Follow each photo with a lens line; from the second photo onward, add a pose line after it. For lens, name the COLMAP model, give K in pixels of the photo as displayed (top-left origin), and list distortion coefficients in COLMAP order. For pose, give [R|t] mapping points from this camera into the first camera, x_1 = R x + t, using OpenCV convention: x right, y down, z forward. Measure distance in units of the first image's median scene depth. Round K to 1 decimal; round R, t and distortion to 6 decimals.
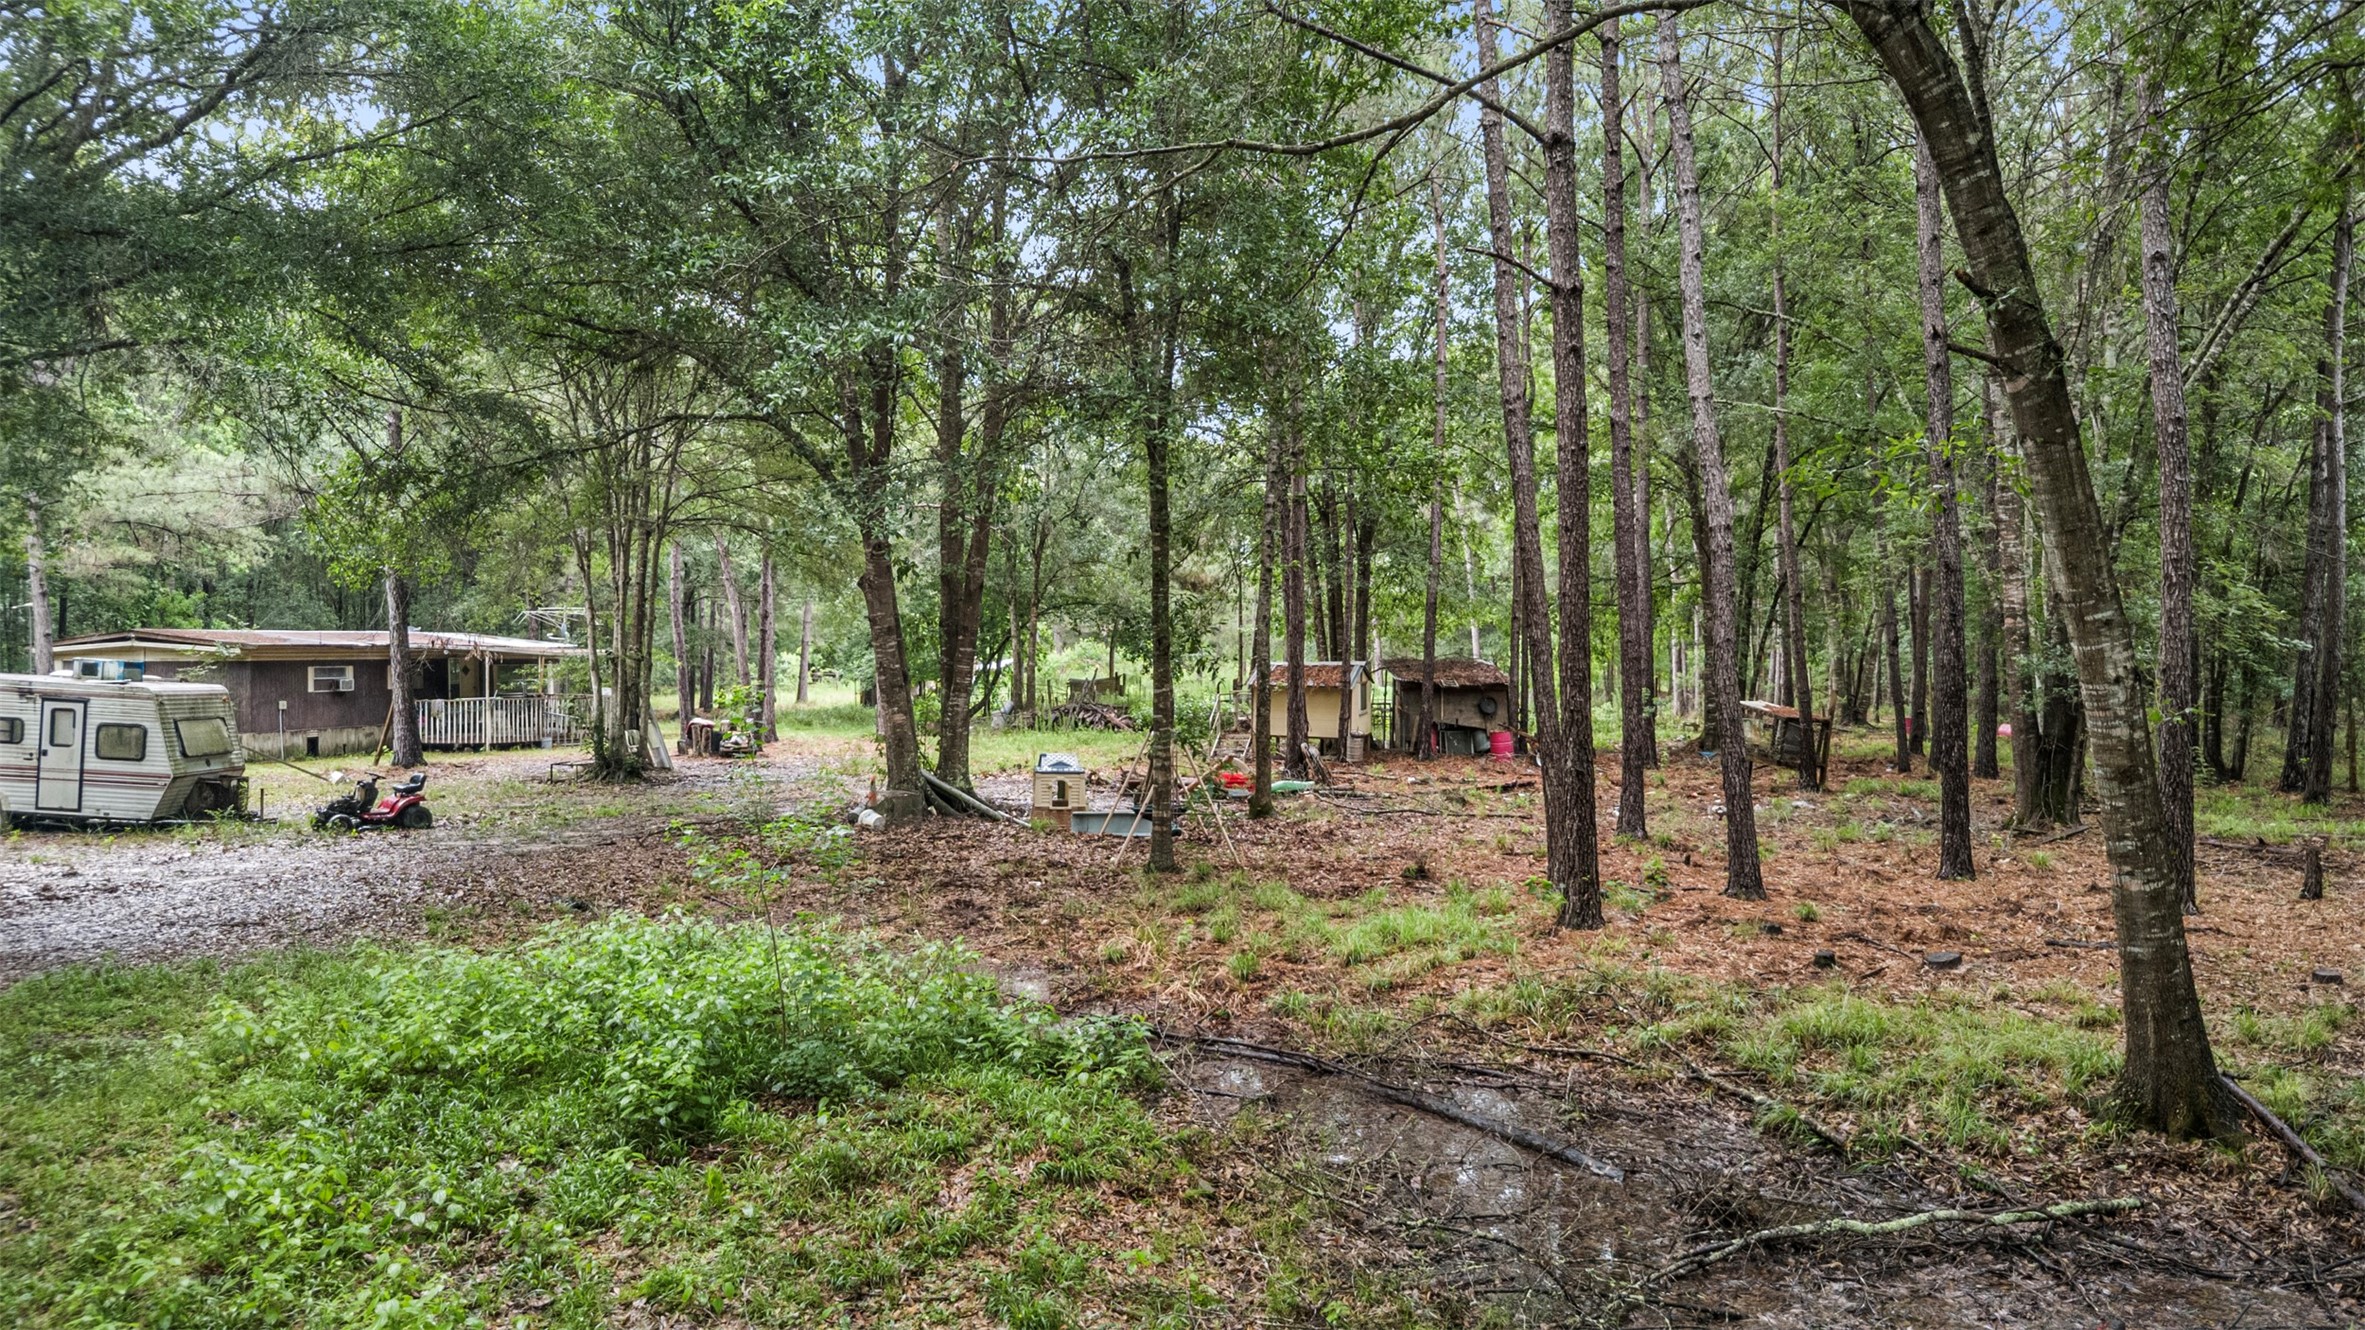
lens RADIAL K [[1628.9, 0, 1182.5], [0, 1628.9, 665.0], [0, 0, 1]] dist [0.002058, 0.000999]
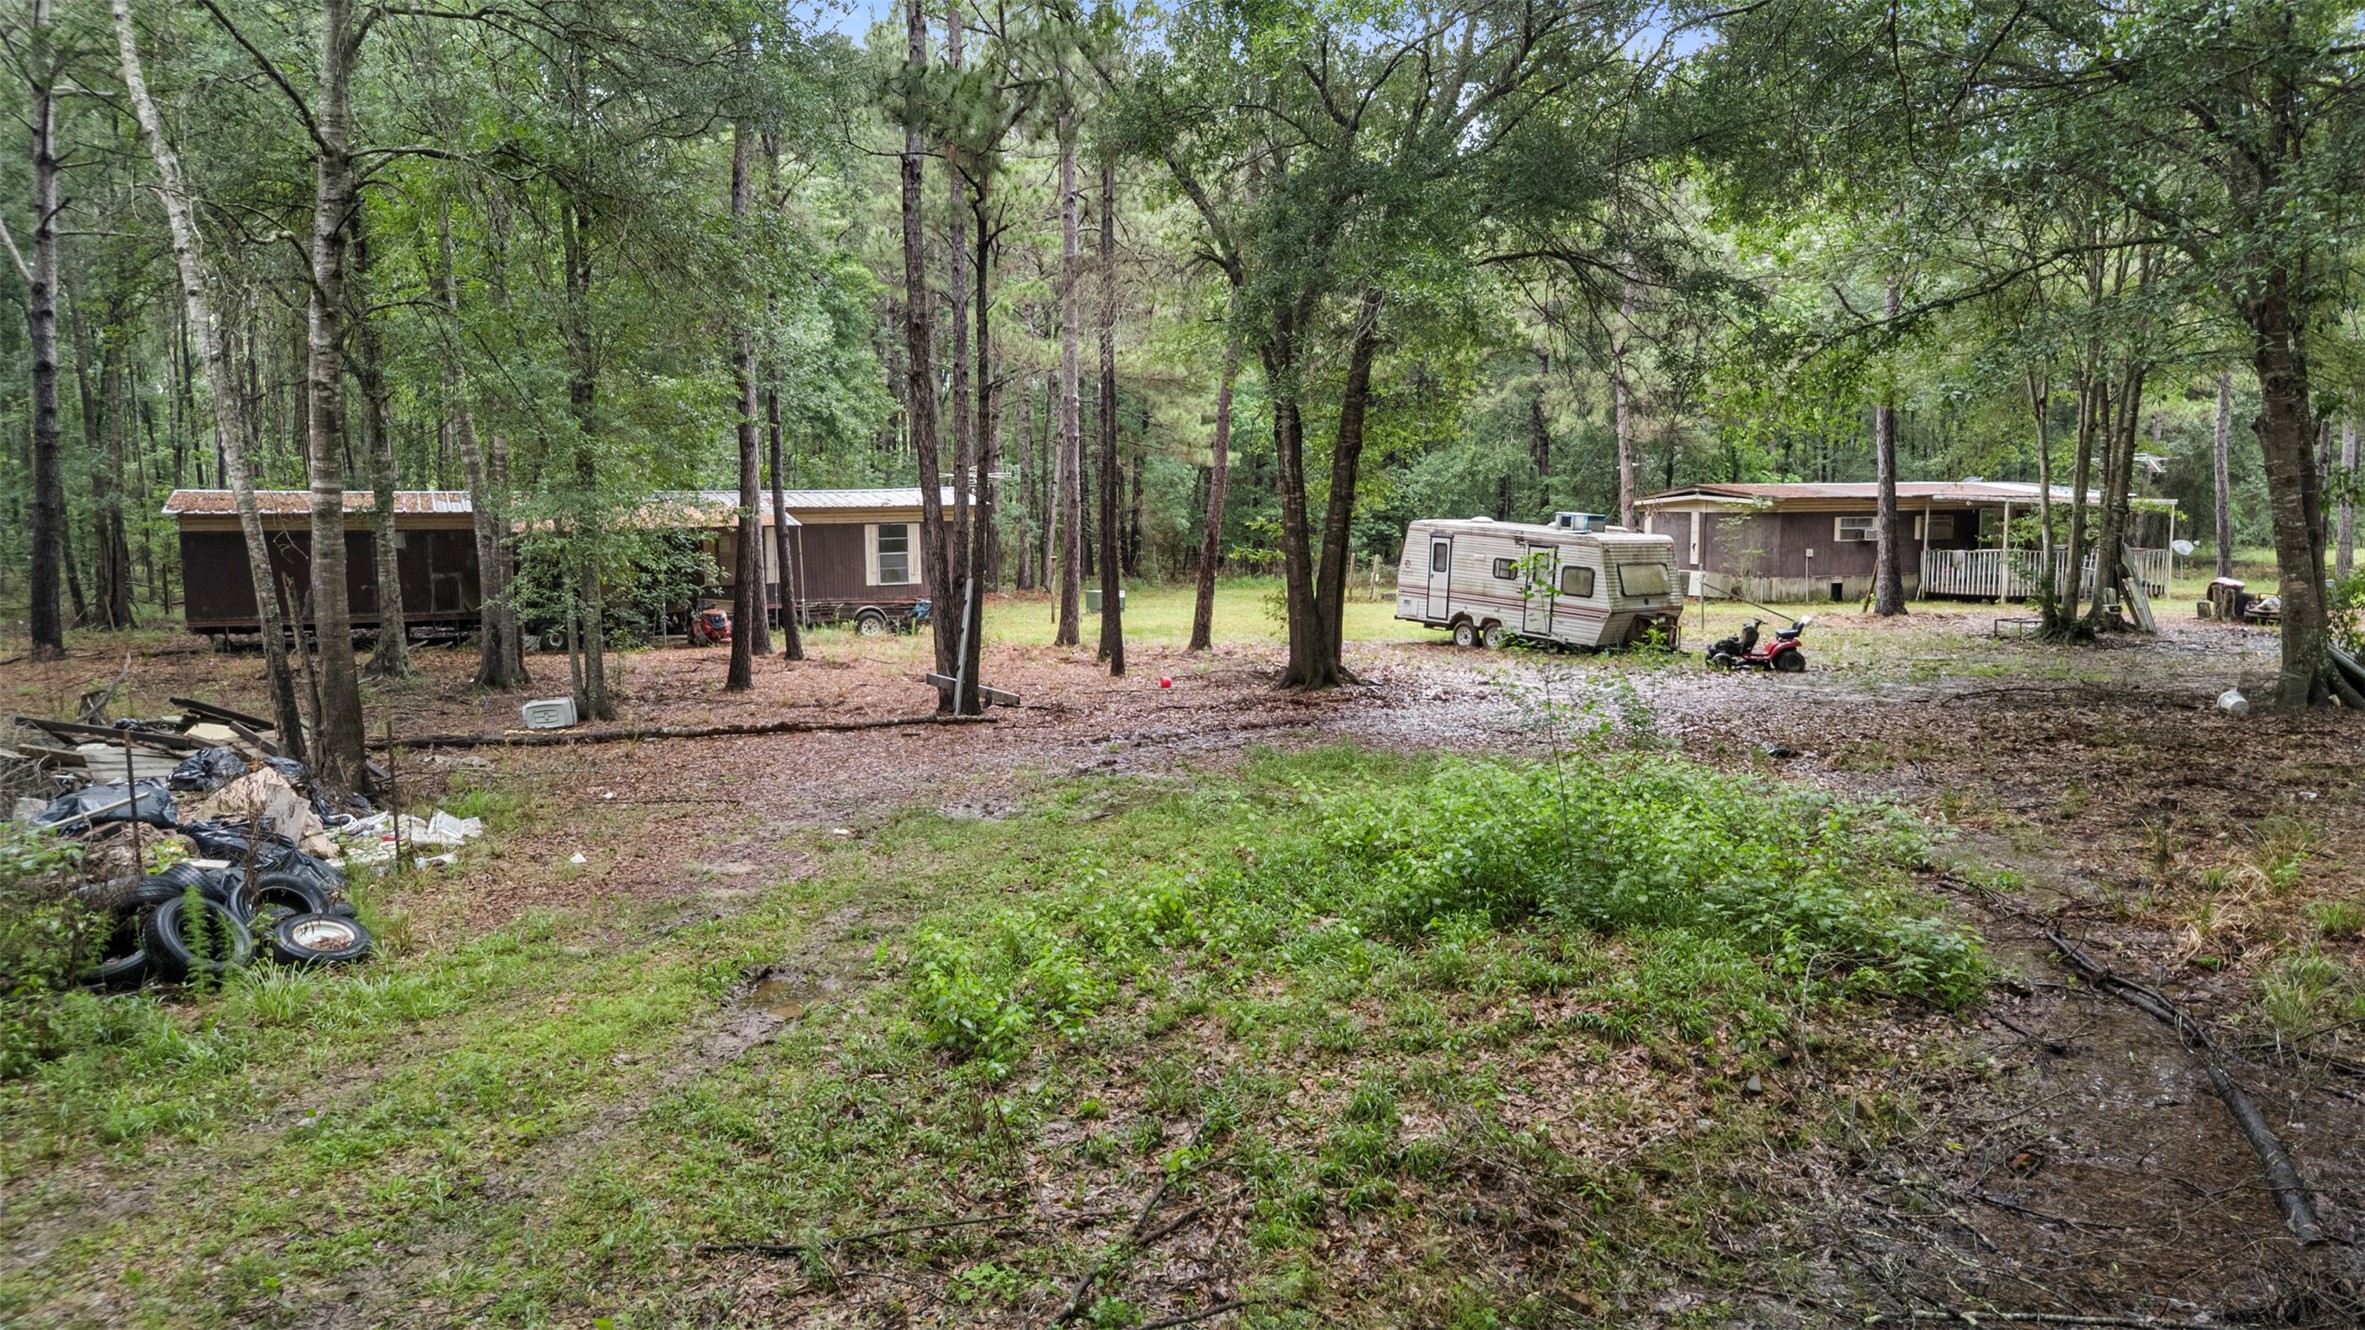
lens RADIAL K [[1628.9, 0, 1182.5], [0, 1628.9, 665.0], [0, 0, 1]] dist [0.002058, 0.000999]
pose [[0.577789, 0.077515, -0.812497, 0.168930], [-0.000864, 0.995537, 0.094364, -0.005274], [0.816186, -0.053820, 0.575278, 0.047772]]
